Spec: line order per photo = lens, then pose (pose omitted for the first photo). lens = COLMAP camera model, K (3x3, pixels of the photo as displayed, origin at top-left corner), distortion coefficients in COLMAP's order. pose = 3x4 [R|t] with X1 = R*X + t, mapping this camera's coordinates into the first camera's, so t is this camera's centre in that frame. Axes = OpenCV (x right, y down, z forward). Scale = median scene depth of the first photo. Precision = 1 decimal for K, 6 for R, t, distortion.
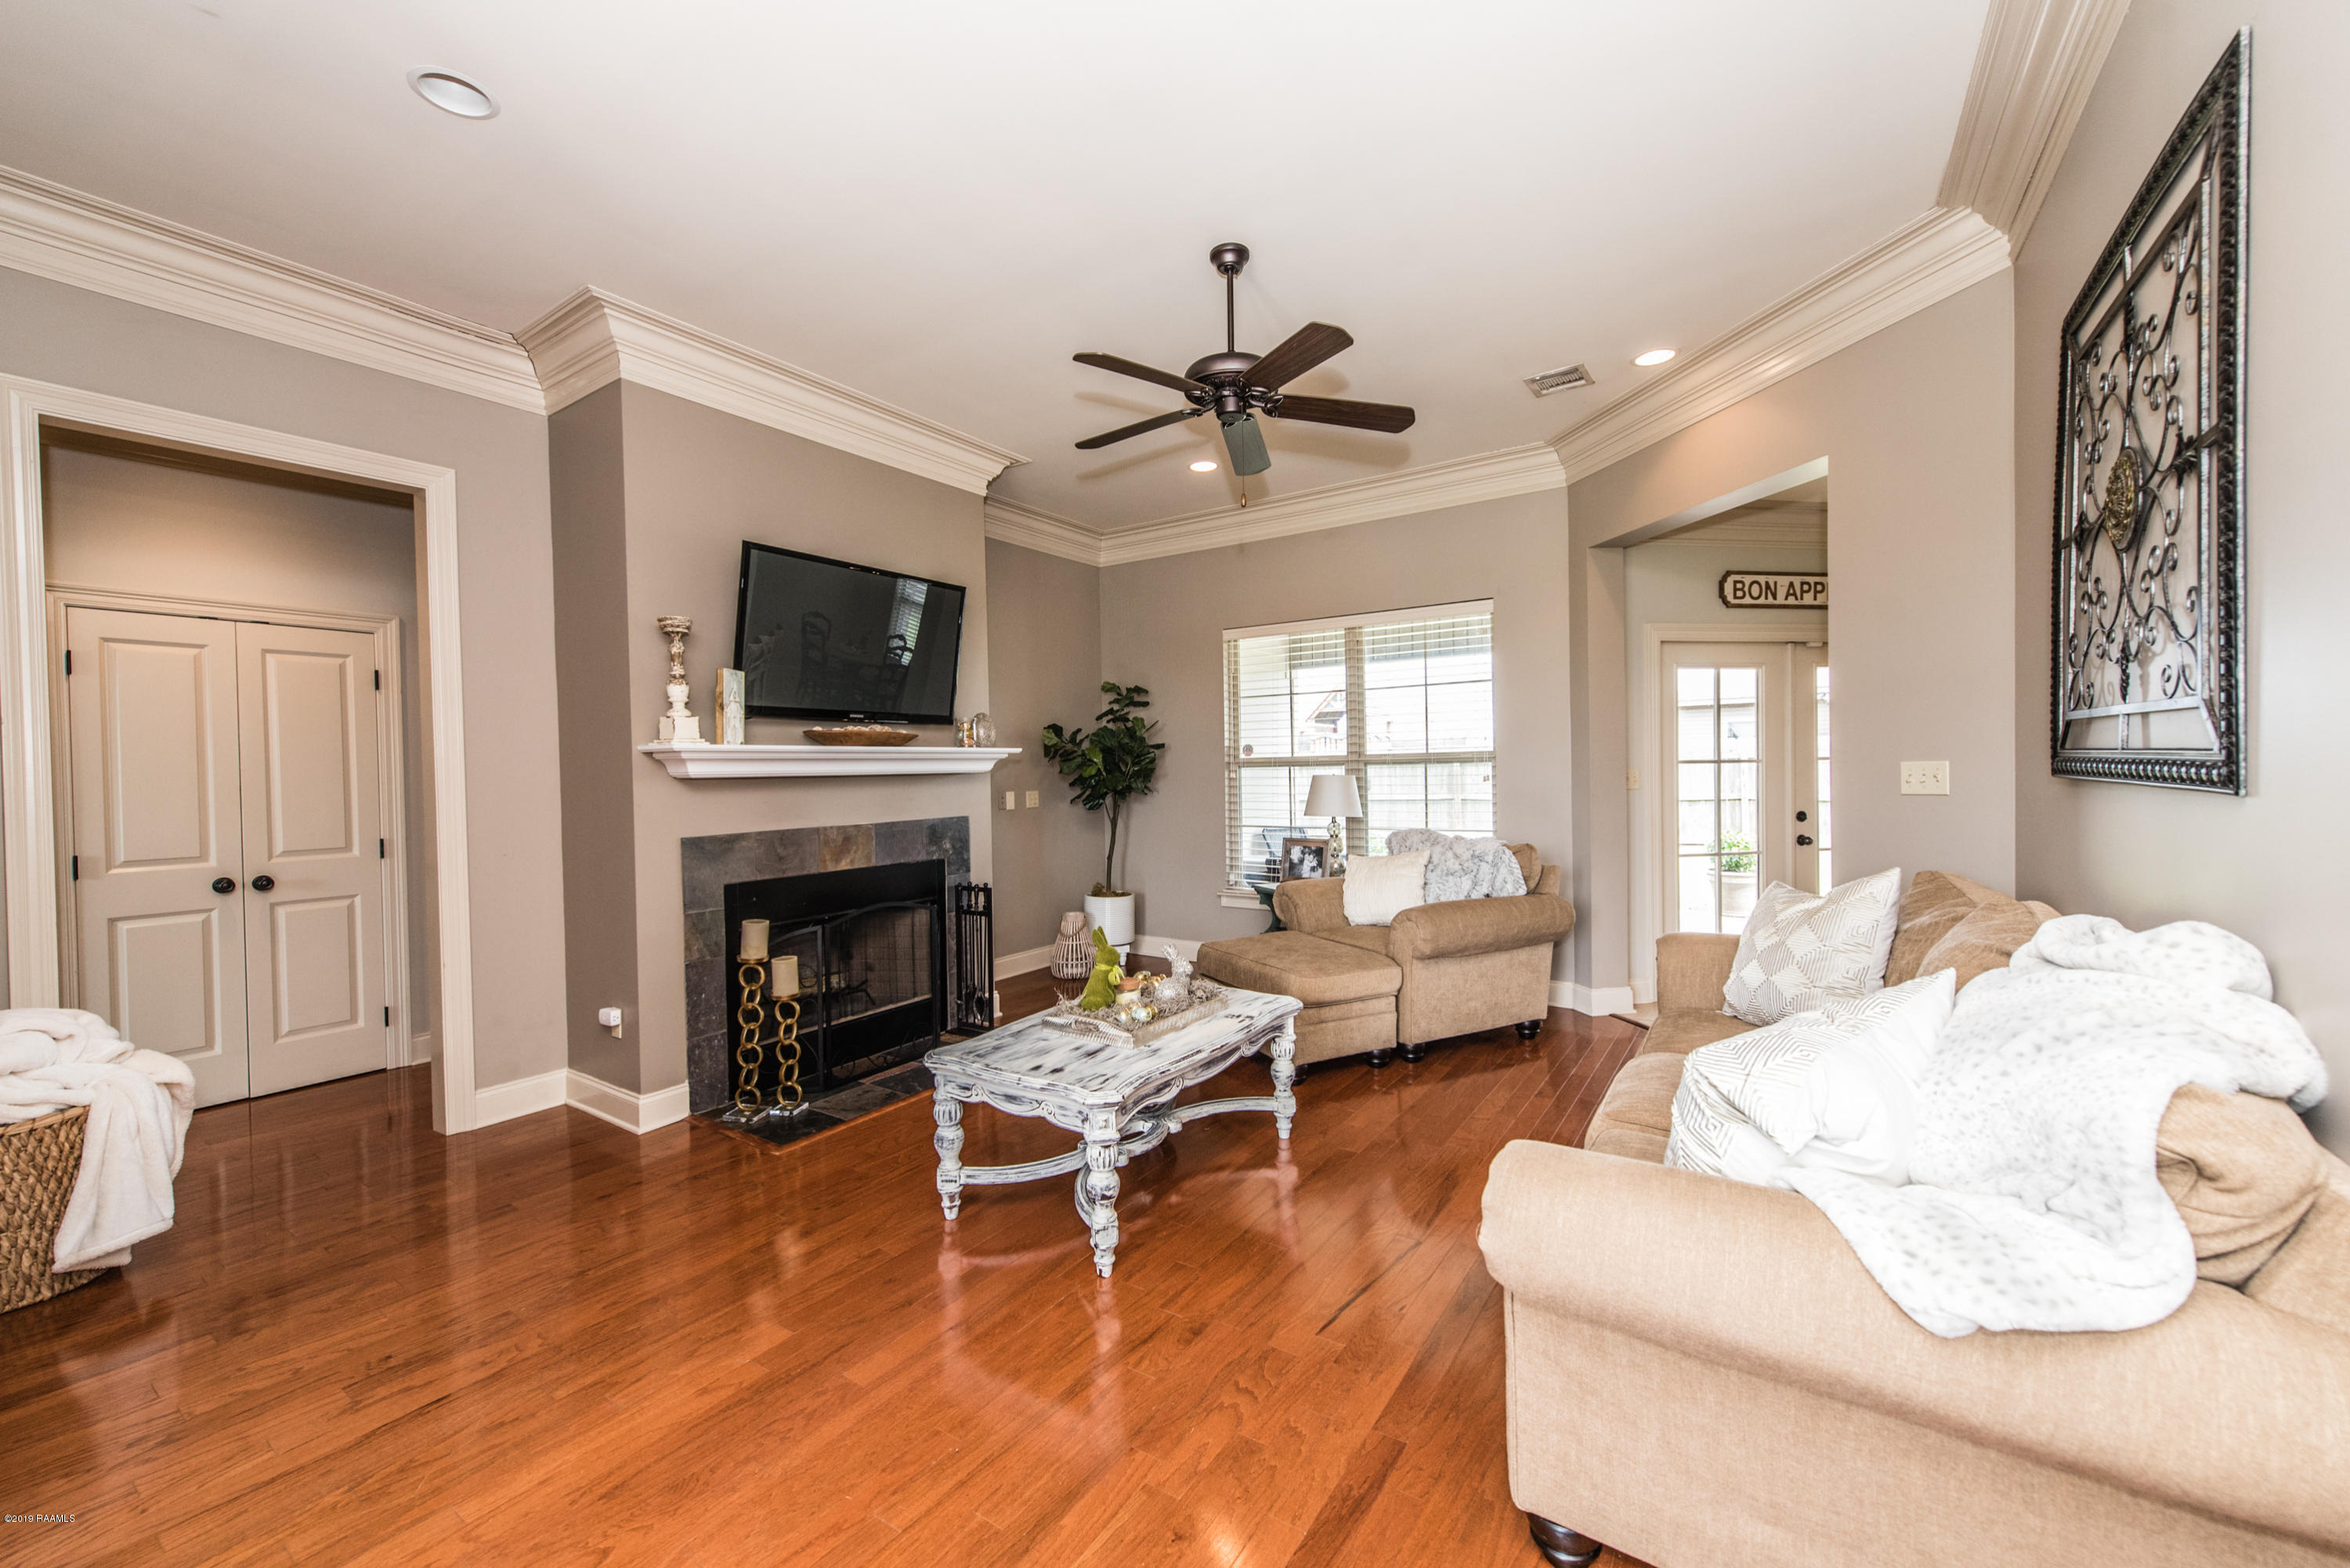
lens RADIAL K [[913.4, 0, 1174.1], [0, 913.4, 779.1], [0, 0, 1]] dist [0.007012, -0.002187]
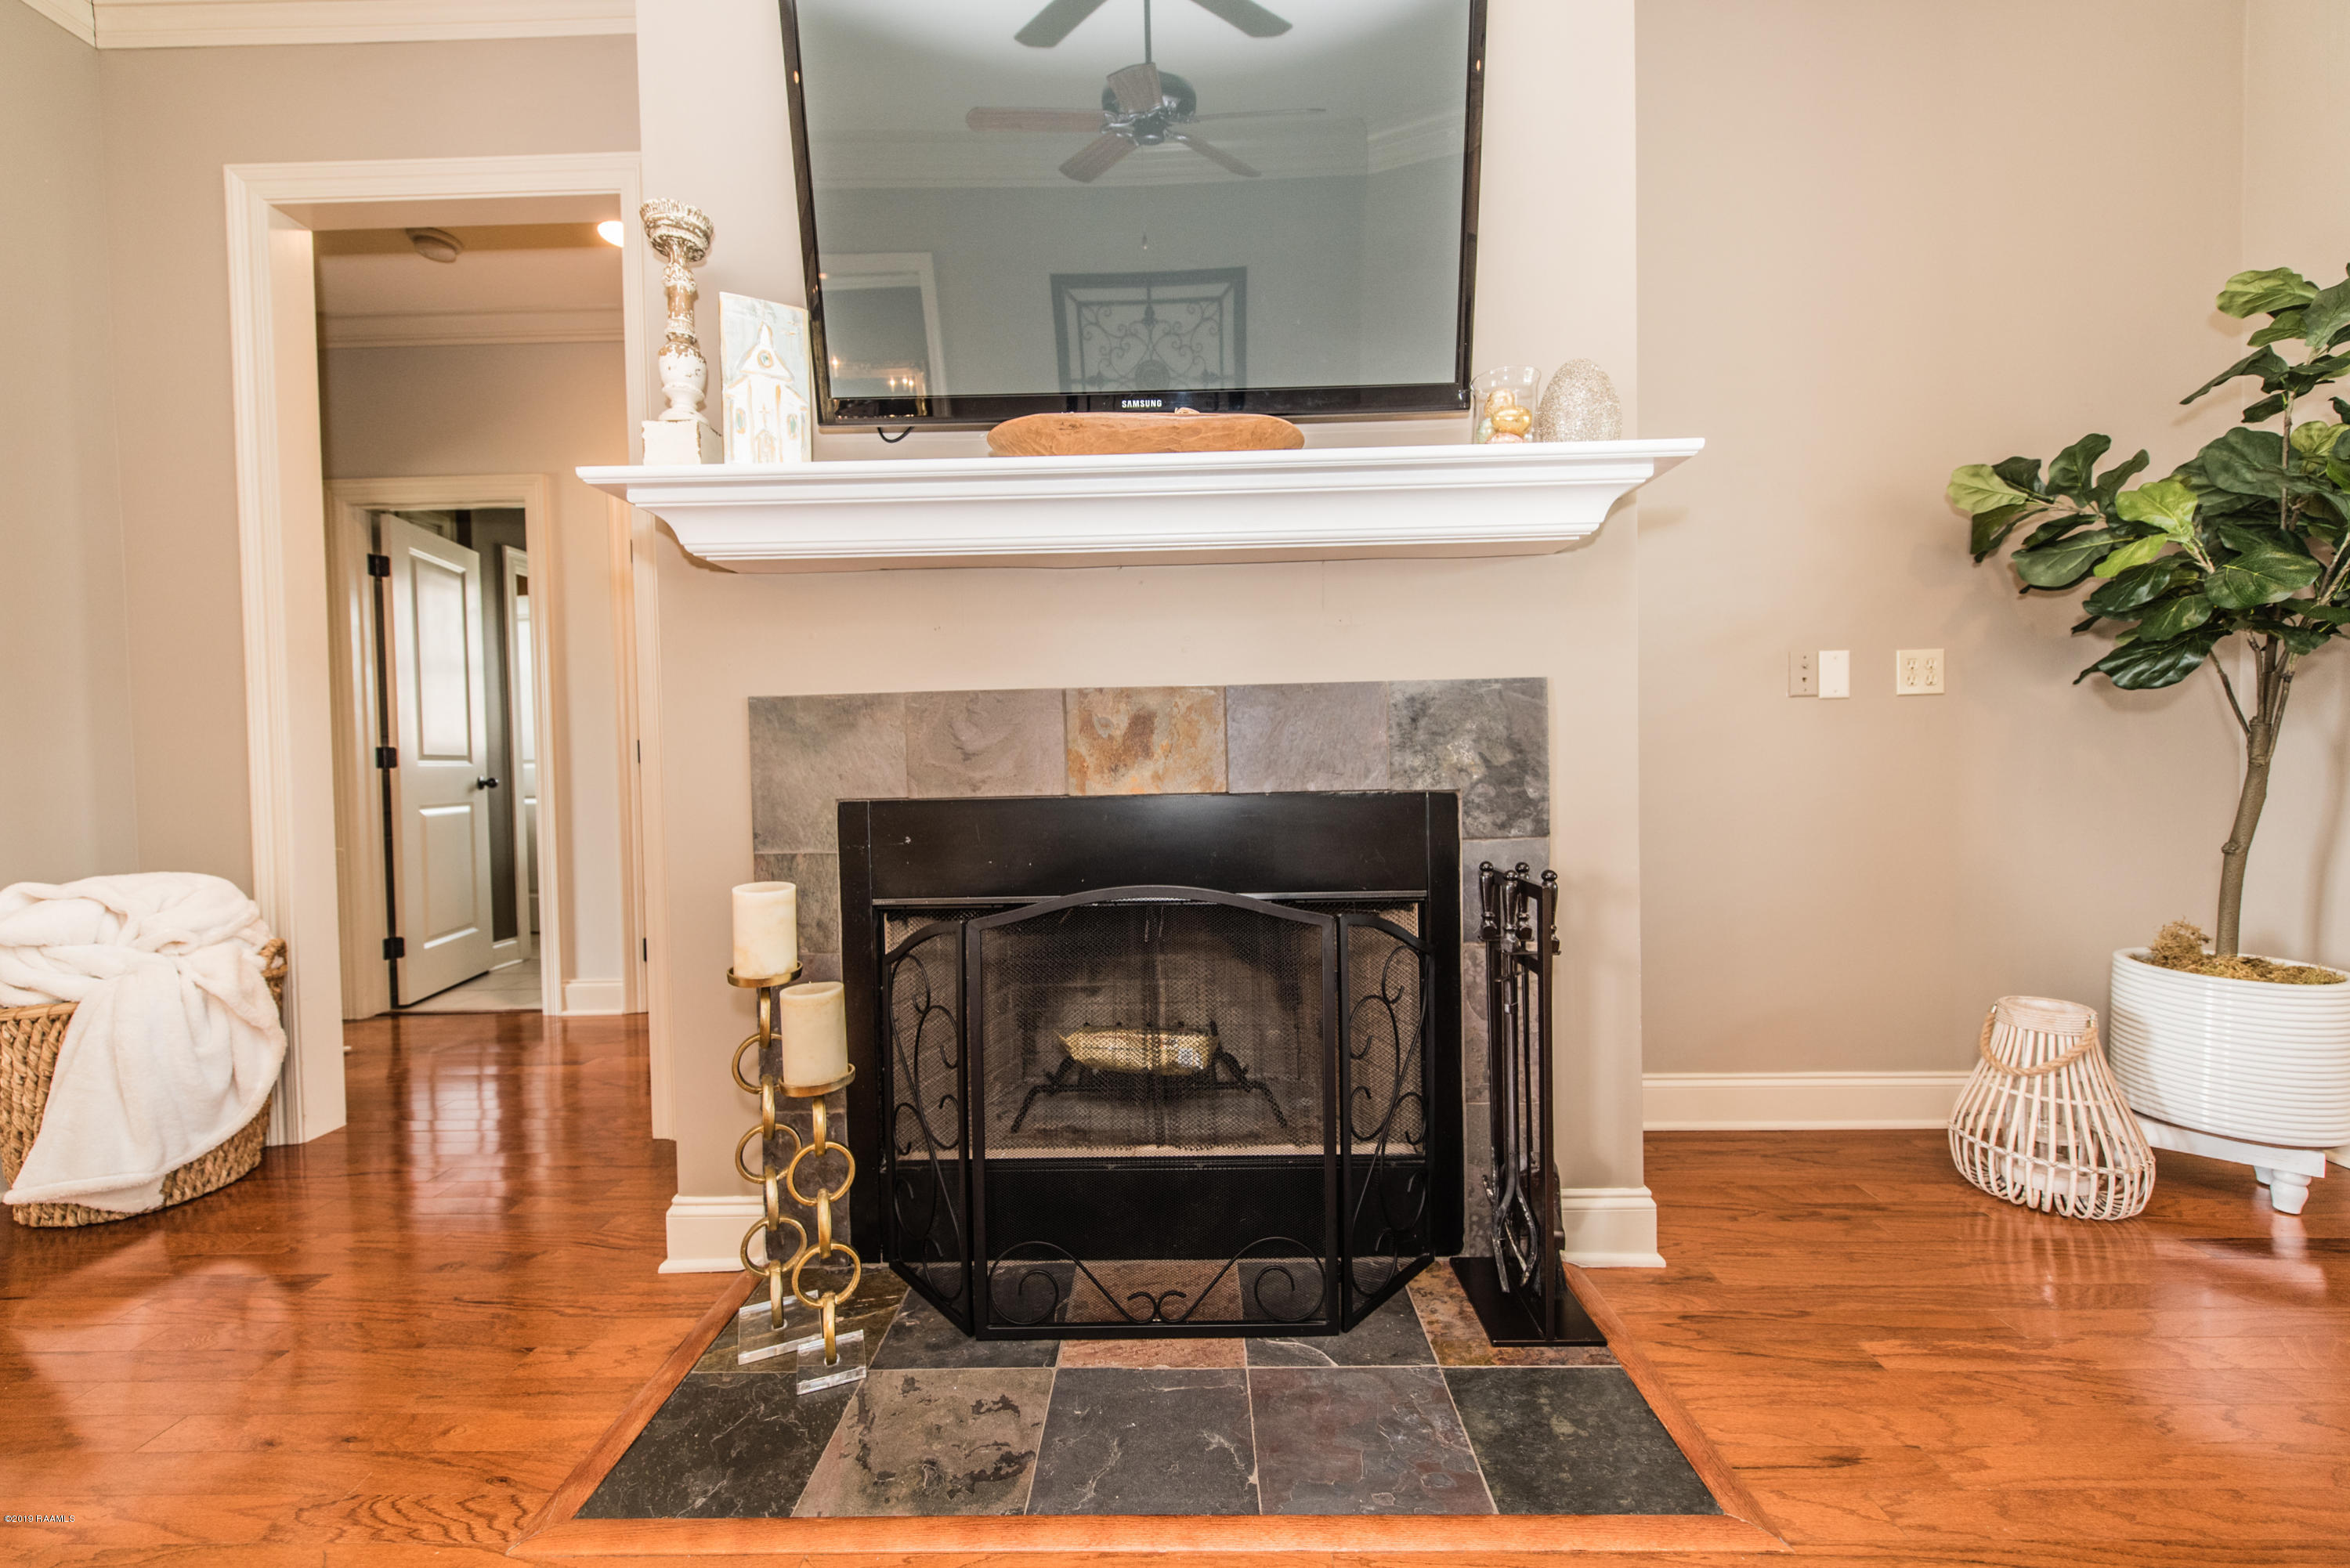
lens RADIAL K [[913.4, 0, 1167.6], [0, 913.4, 781.5], [0, 0, 1]] dist [0.007012, -0.002187]
pose [[0.539971, 0.028996, -0.841184, -0.007308], [-0.000299, 0.999413, 0.034258, 0.077125], [0.841684, -0.018246, 0.539663, 0.768946]]
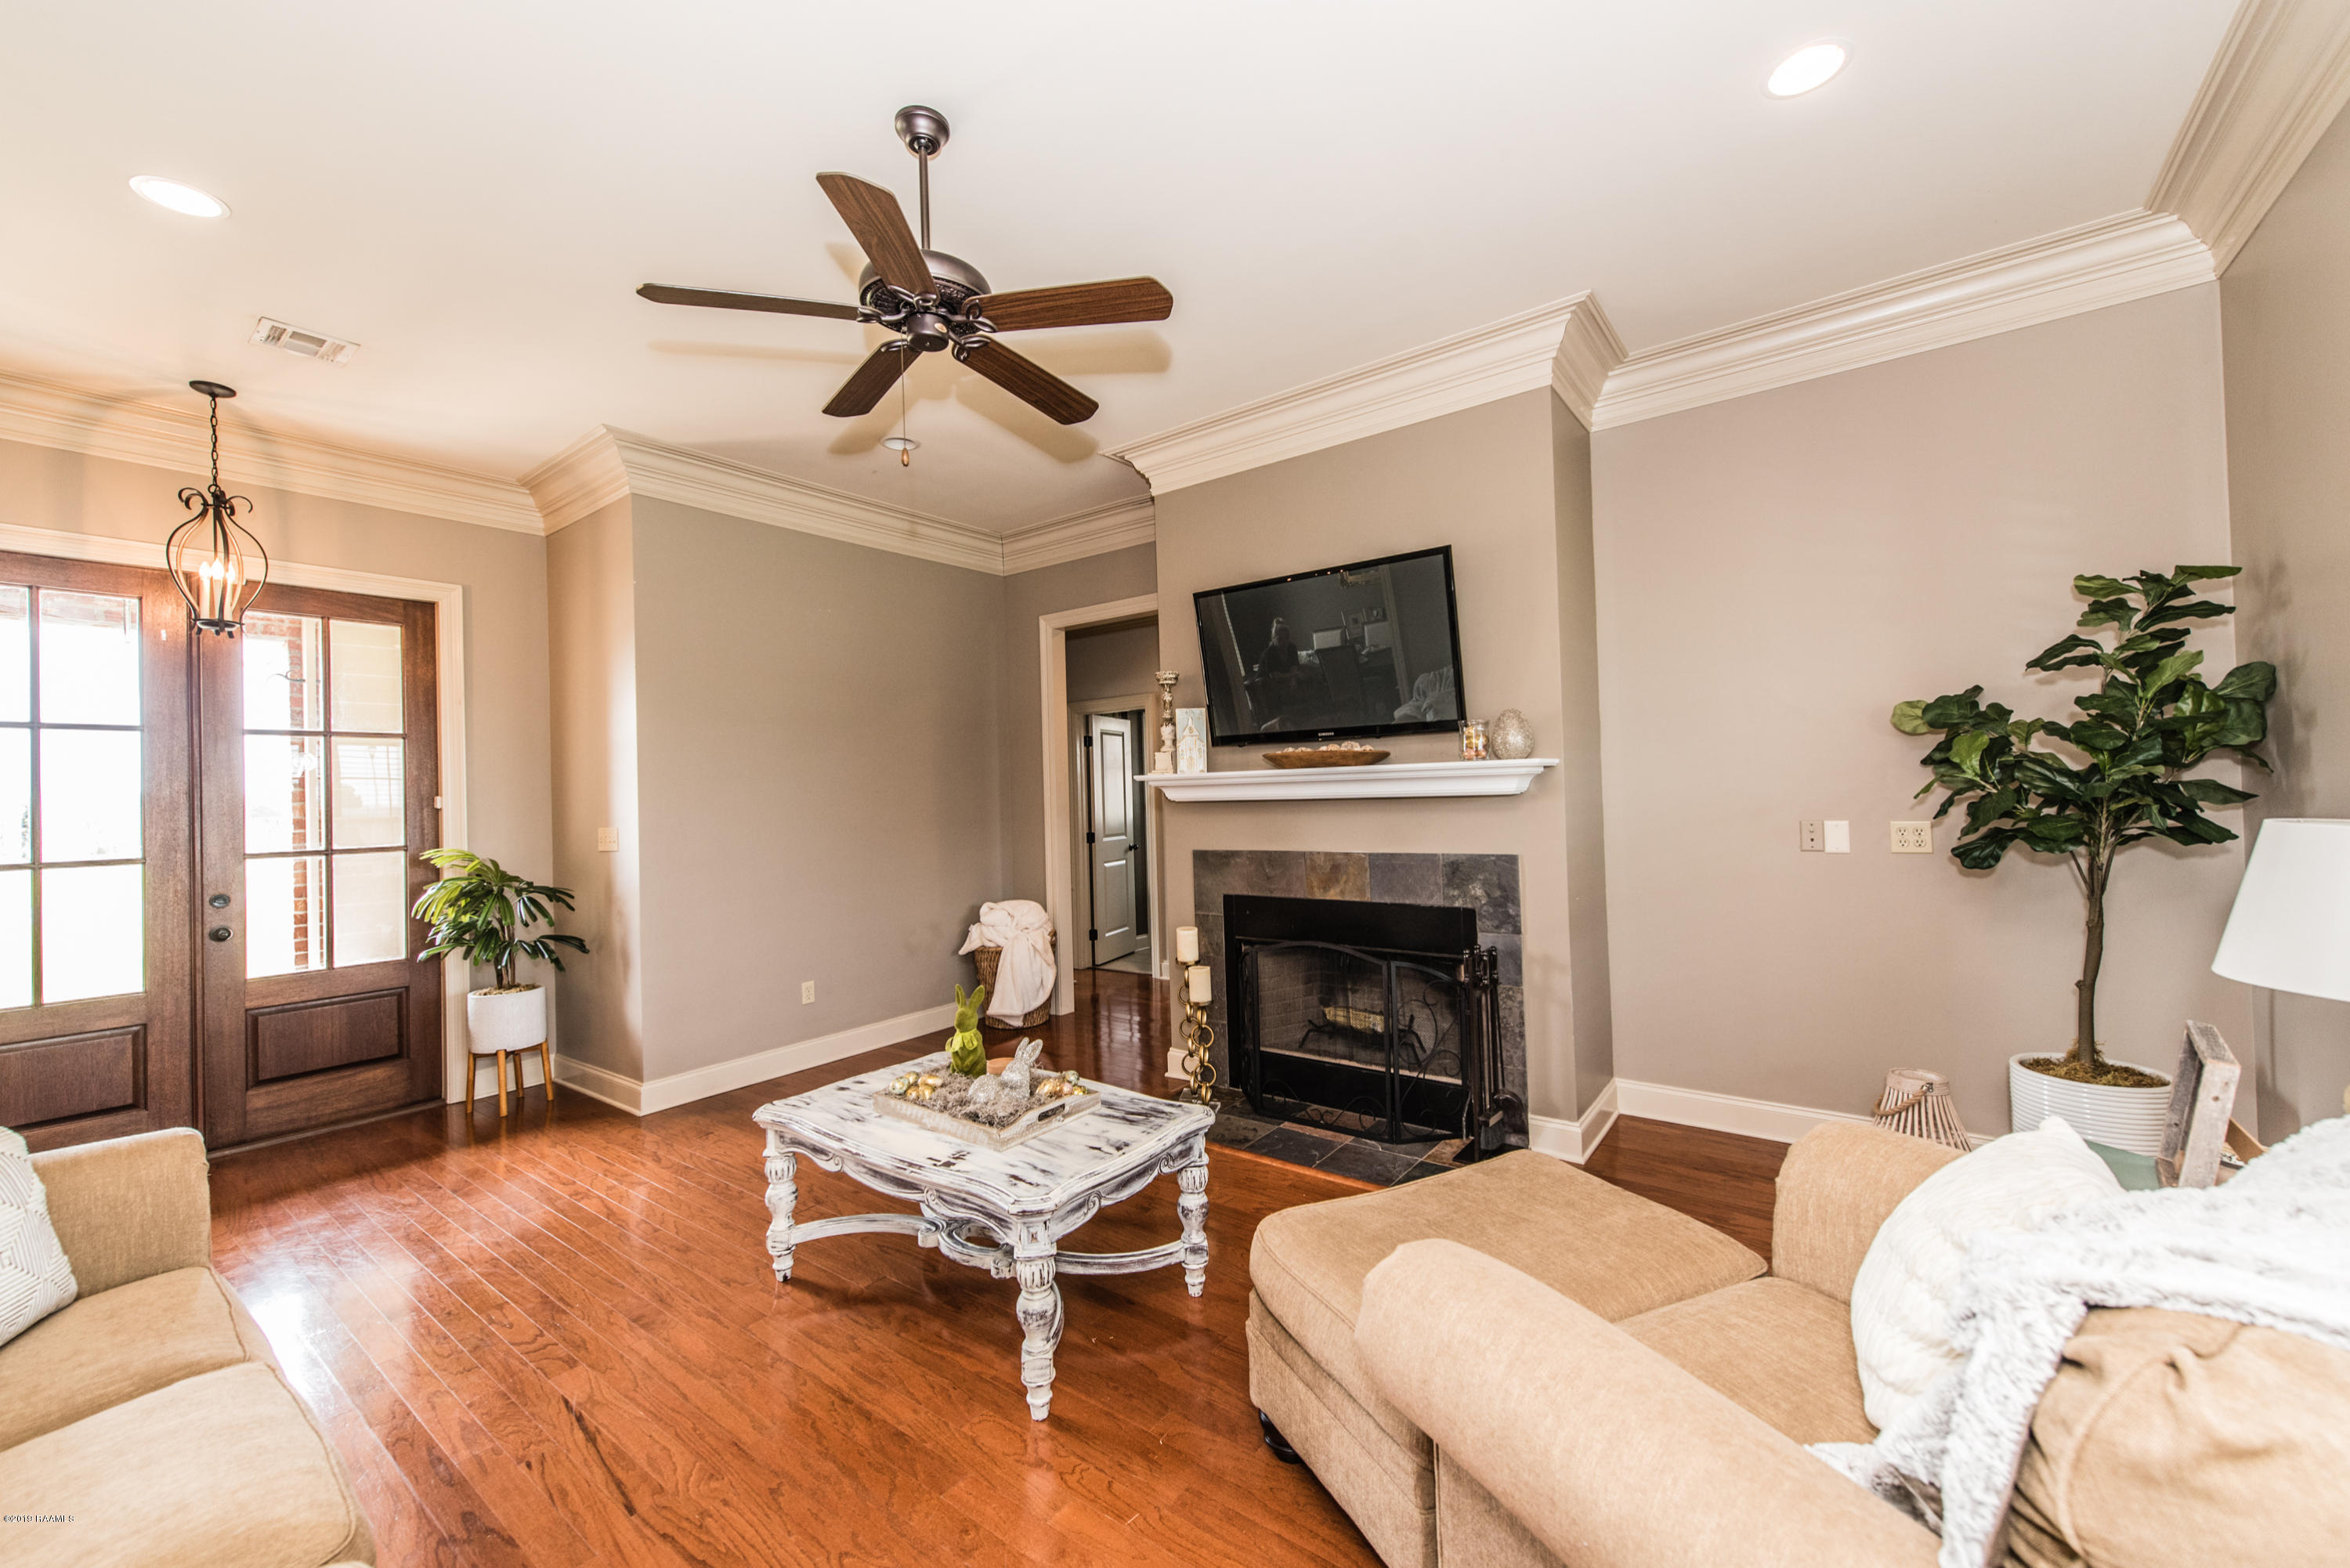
lens RADIAL K [[913.4, 0, 1175.5], [0, 913.4, 784.1], [0, 0, 1]] dist [0.007012, -0.002187]
pose [[-0.053530, 0.010882, -0.998507, 0.557394], [0.017957, 0.999789, 0.009934, -0.029507], [0.998405, -0.017399, -0.053714, 0.867195]]
